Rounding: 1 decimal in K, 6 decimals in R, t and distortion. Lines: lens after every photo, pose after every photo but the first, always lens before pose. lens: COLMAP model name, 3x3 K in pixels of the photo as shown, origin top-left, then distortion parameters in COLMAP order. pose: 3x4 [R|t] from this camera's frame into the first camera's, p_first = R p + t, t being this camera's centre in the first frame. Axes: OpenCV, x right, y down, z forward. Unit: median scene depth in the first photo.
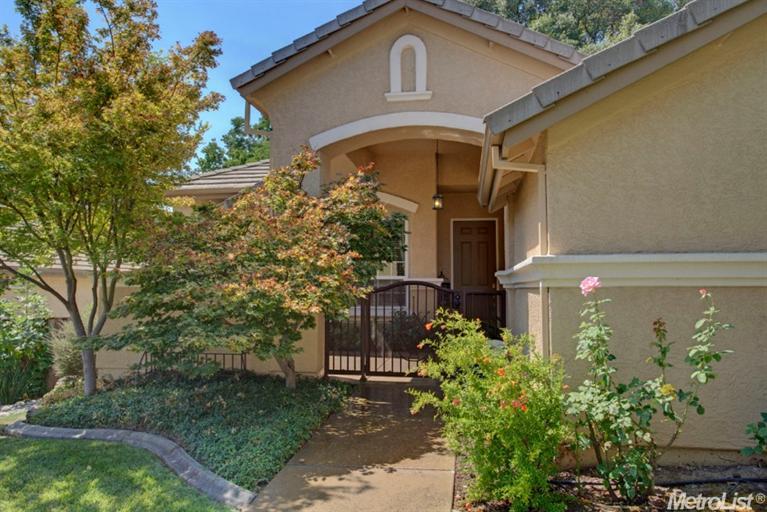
lens RADIAL K [[564.2, 0, 378.2], [0, 564.2, 253.6], [0, 0, 1]] dist [-0.002053, 0.000664]
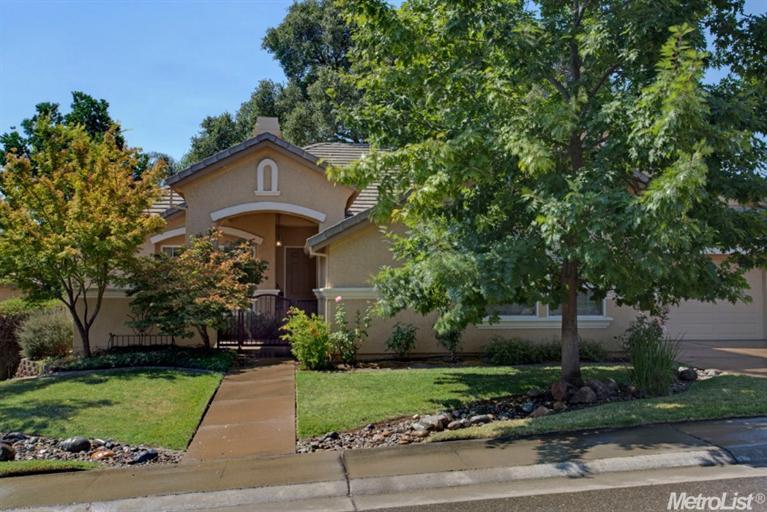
lens RADIAL K [[721.0, 0, 383.6], [0, 721.0, 253.6], [0, 0, 1]] dist [-0.019480, 0.000000]
pose [[0.959217, 0.013891, 0.282329, -0.250903], [-0.016878, 0.999824, 0.008151, -0.112580], [-0.282166, -0.012583, 0.959283, -1.400156]]
